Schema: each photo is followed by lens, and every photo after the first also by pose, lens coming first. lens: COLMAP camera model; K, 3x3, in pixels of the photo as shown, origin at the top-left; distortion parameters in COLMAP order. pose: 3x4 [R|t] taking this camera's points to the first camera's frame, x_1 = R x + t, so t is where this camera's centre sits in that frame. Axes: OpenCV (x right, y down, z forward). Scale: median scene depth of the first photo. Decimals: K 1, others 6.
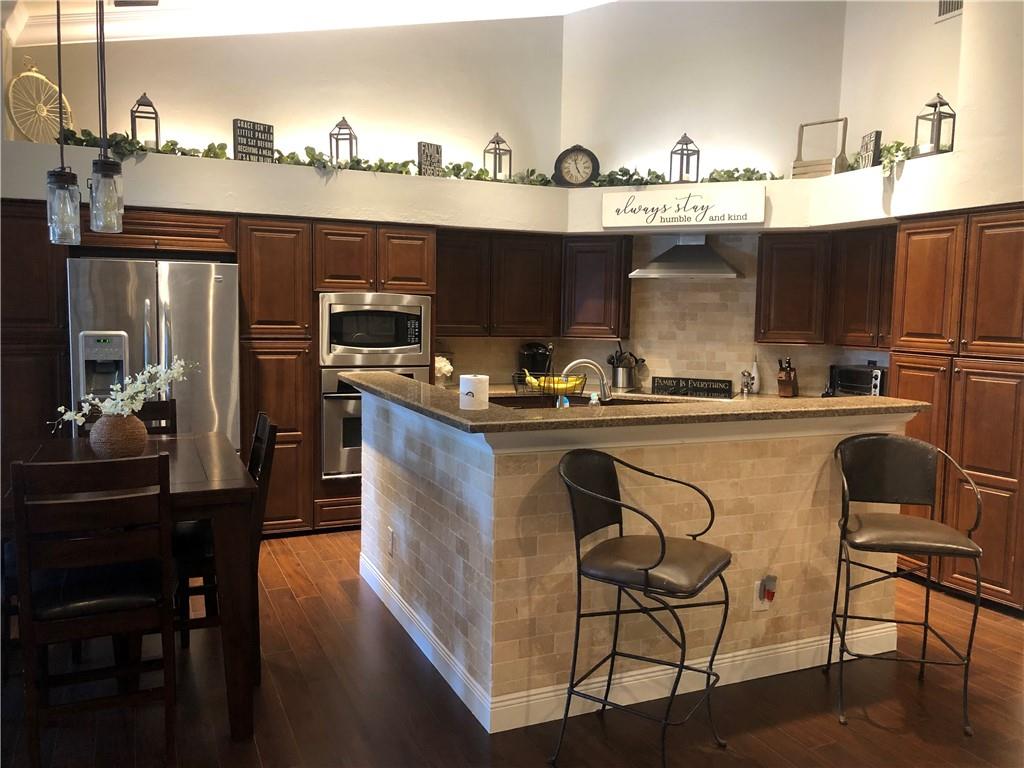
lens RADIAL K [[832.4, 0, 514.5], [0, 832.4, 383.9], [0, 0, 1]] dist [0.029098, -0.023237]
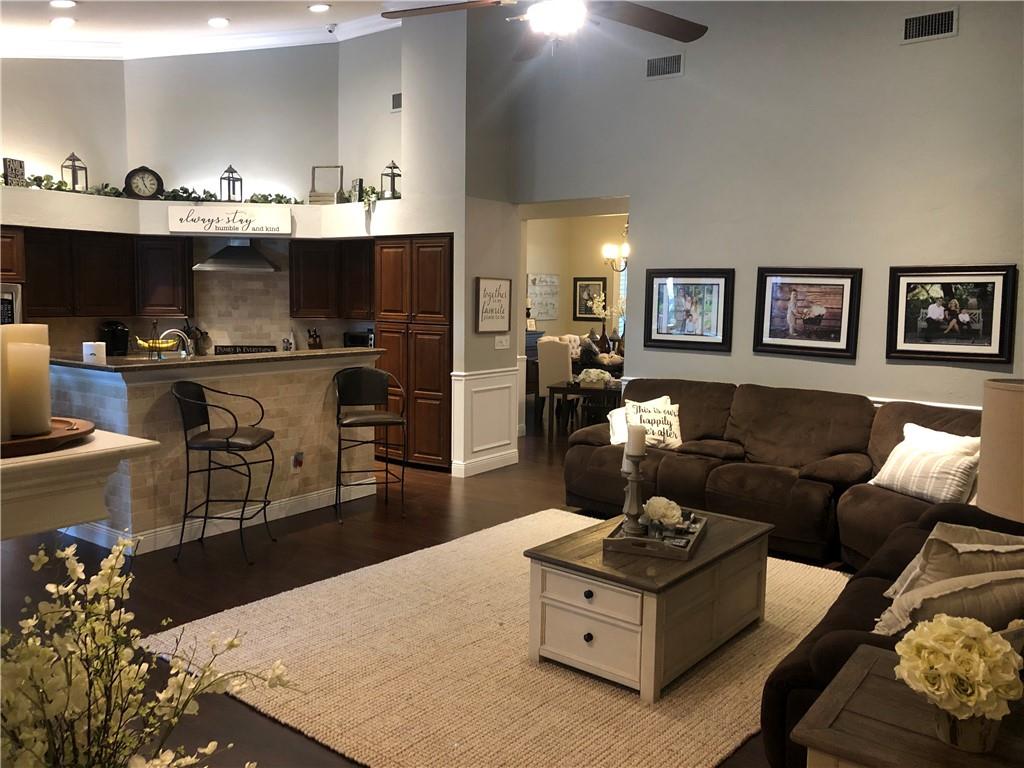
lens RADIAL K [[832.4, 0, 515.9], [0, 832.4, 373.0], [0, 0, 1]] dist [0.029098, -0.023237]
pose [[0.864619, -0.052714, 0.499655, -0.097195], [0.045985, 0.998609, 0.025781, 0.026604], [-0.500319, 0.000685, 0.865841, -0.435303]]
